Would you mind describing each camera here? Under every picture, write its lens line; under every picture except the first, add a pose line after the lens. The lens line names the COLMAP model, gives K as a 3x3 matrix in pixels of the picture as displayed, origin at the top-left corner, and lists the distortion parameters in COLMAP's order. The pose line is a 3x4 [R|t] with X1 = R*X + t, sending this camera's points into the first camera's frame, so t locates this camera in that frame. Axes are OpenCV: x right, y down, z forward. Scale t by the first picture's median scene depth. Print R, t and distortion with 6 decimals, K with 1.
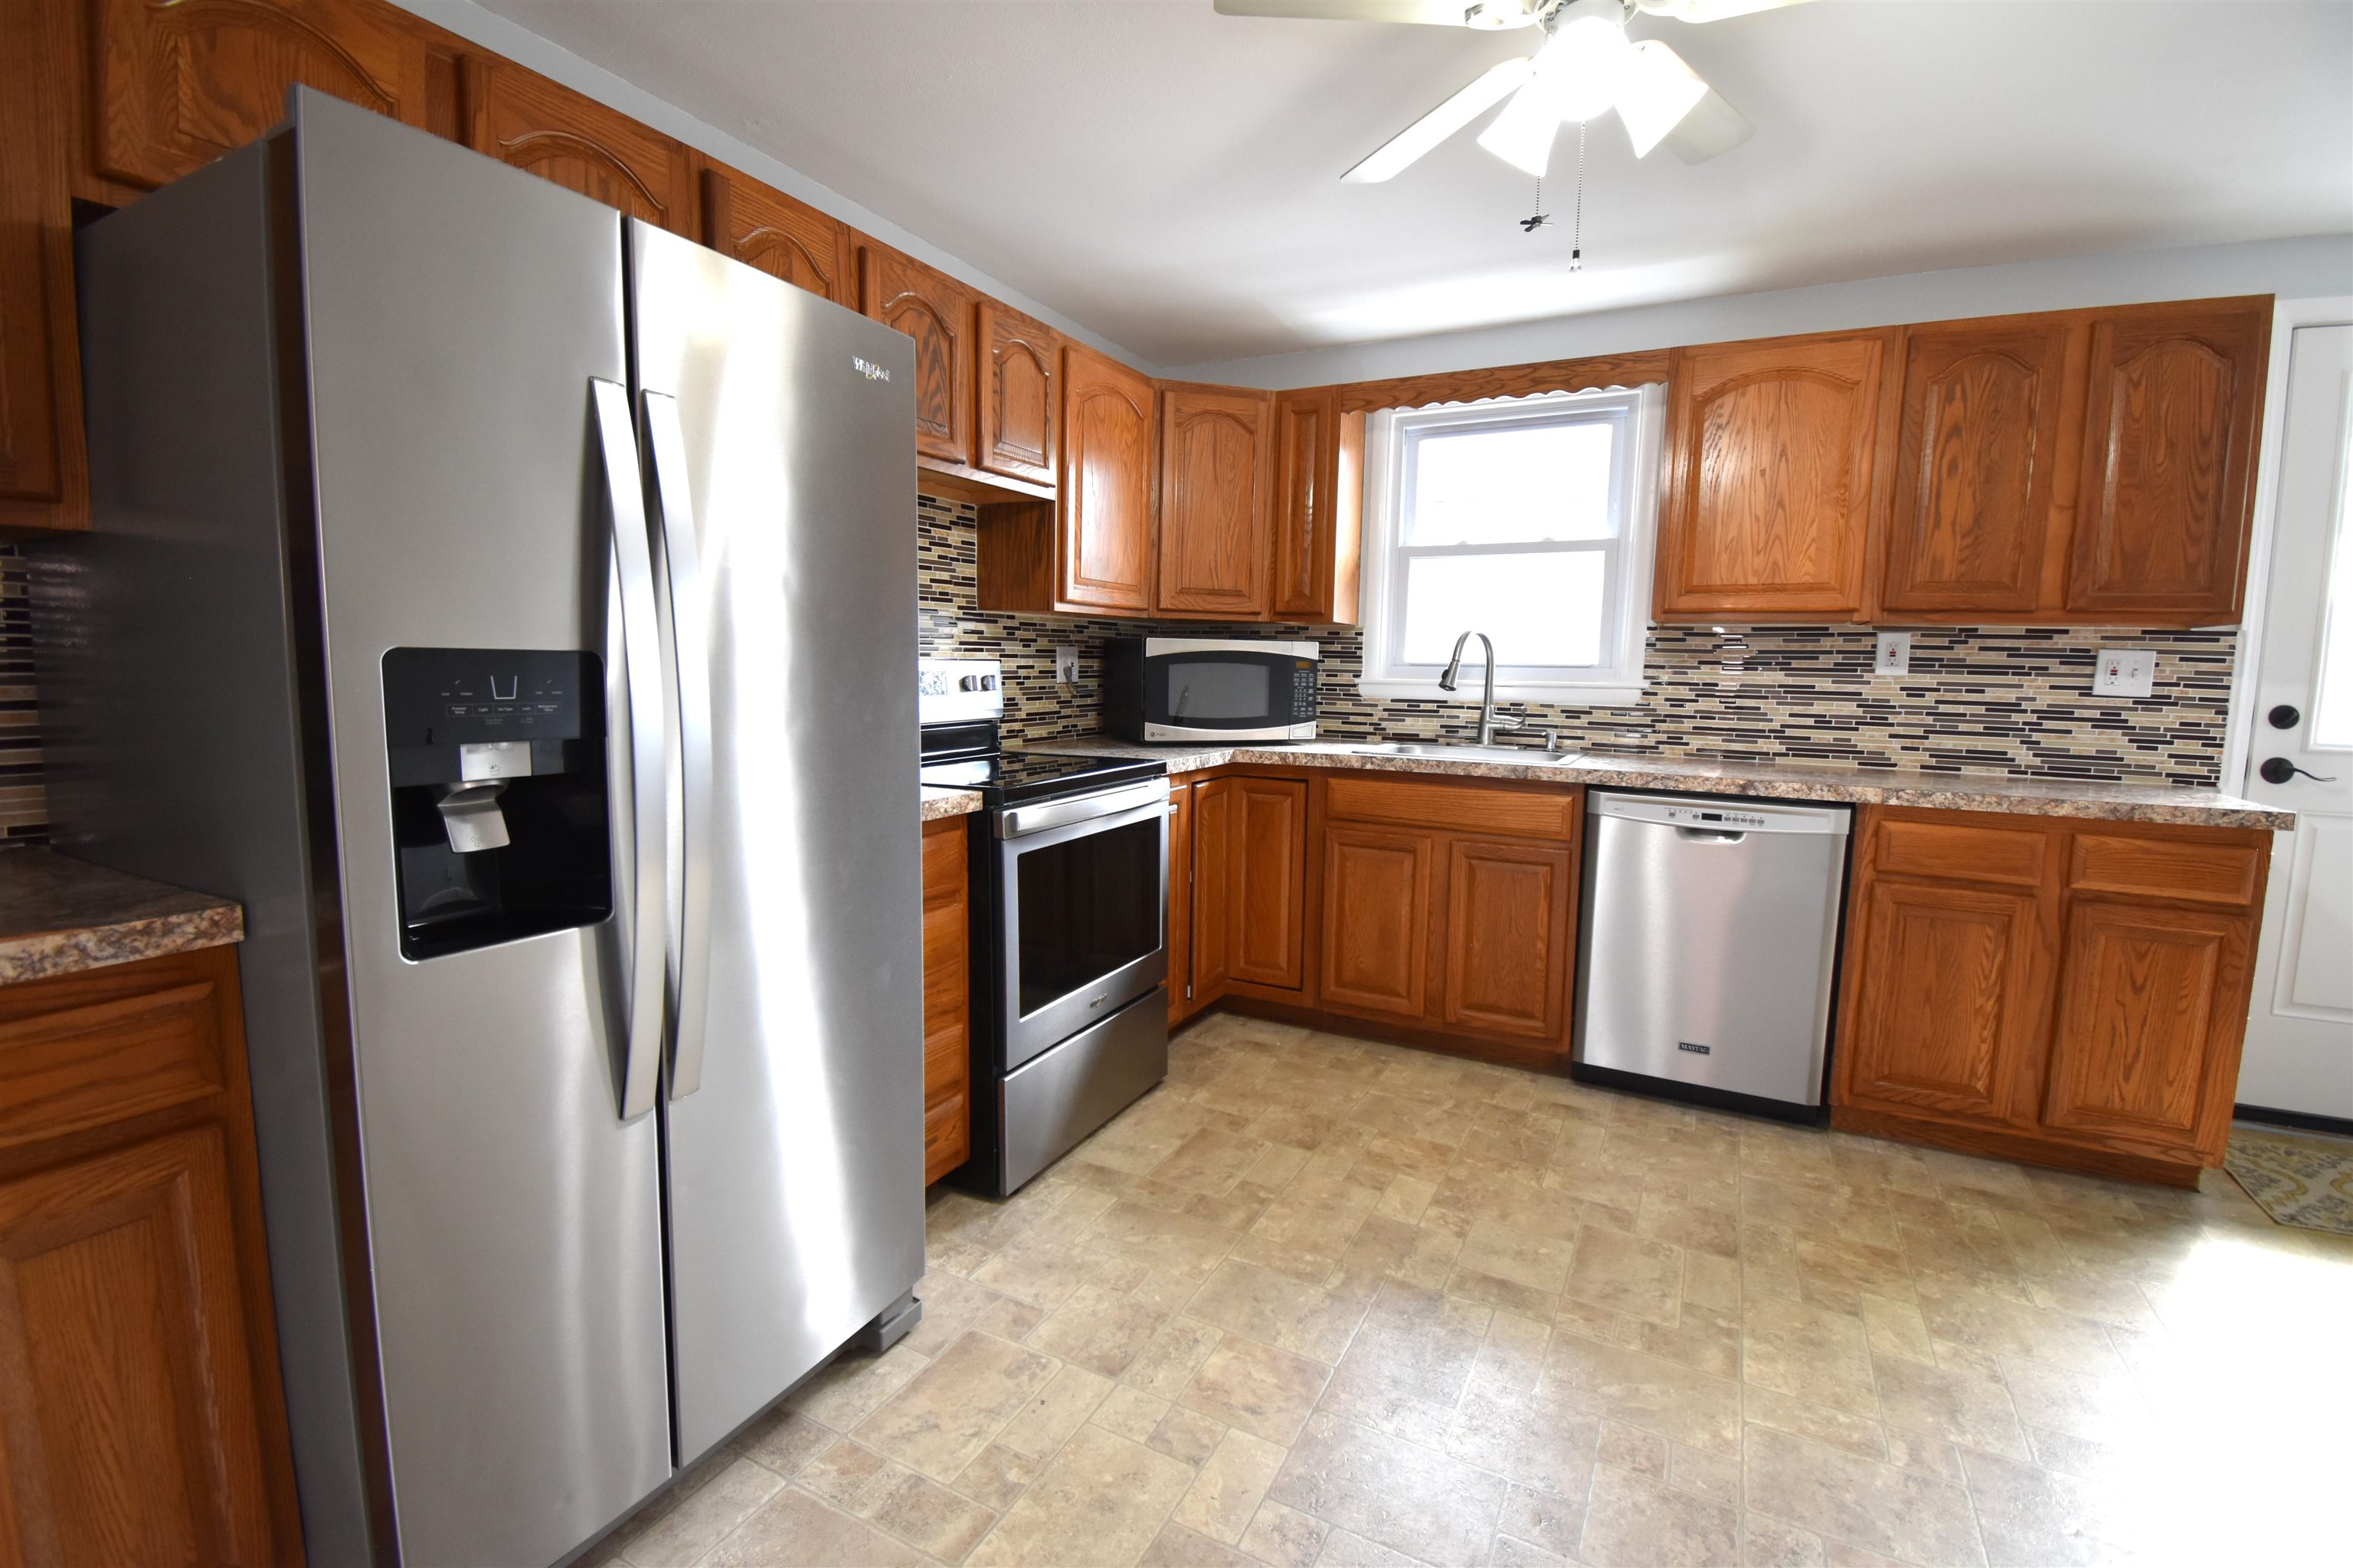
lens RADIAL K [[1010.2, 0, 1151.6], [0, 1010.2, 773.6], [0, 0, 1]] dist [0.000475, -0.002135]
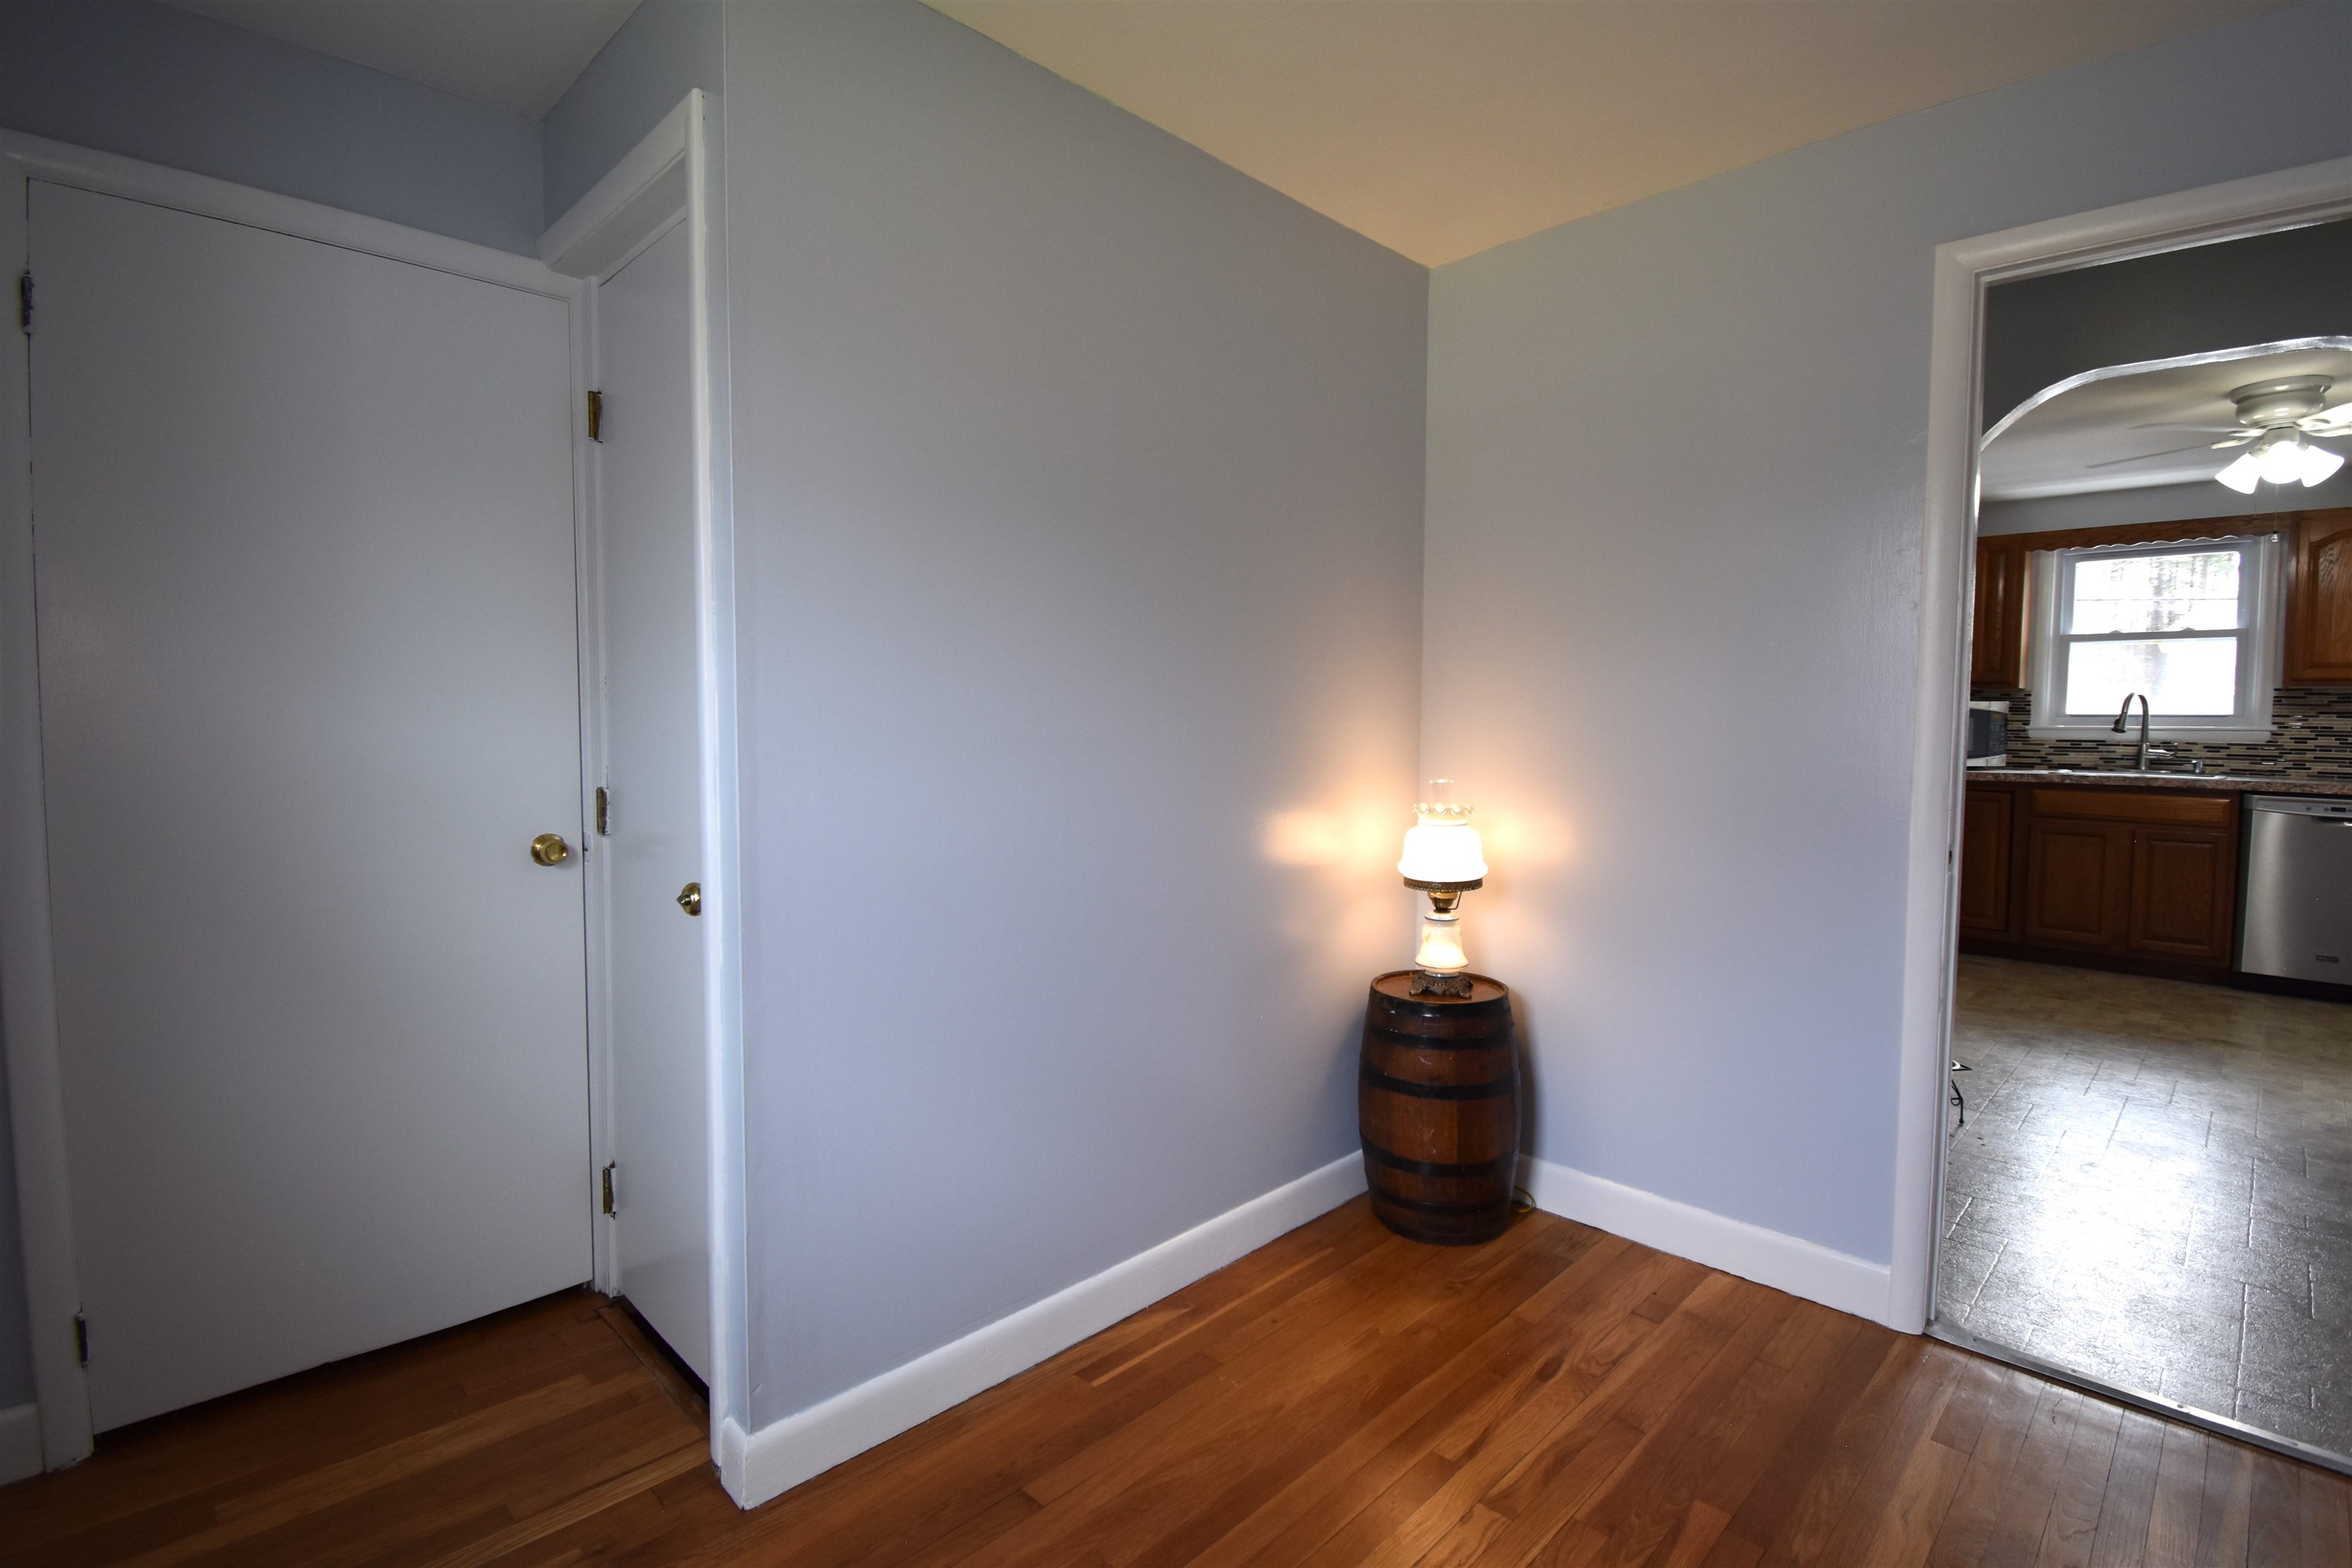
lens RADIAL K [[1117.8, 0, 1188.0], [0, 1117.8, 774.6], [0, 0, 1]] dist [-0.010791, -0.003069]
pose [[0.964168, 0.003761, -0.265266, -0.604245], [-0.018384, 0.998443, -0.052664, 0.092131], [0.264655, 0.055654, 0.962736, -0.950924]]
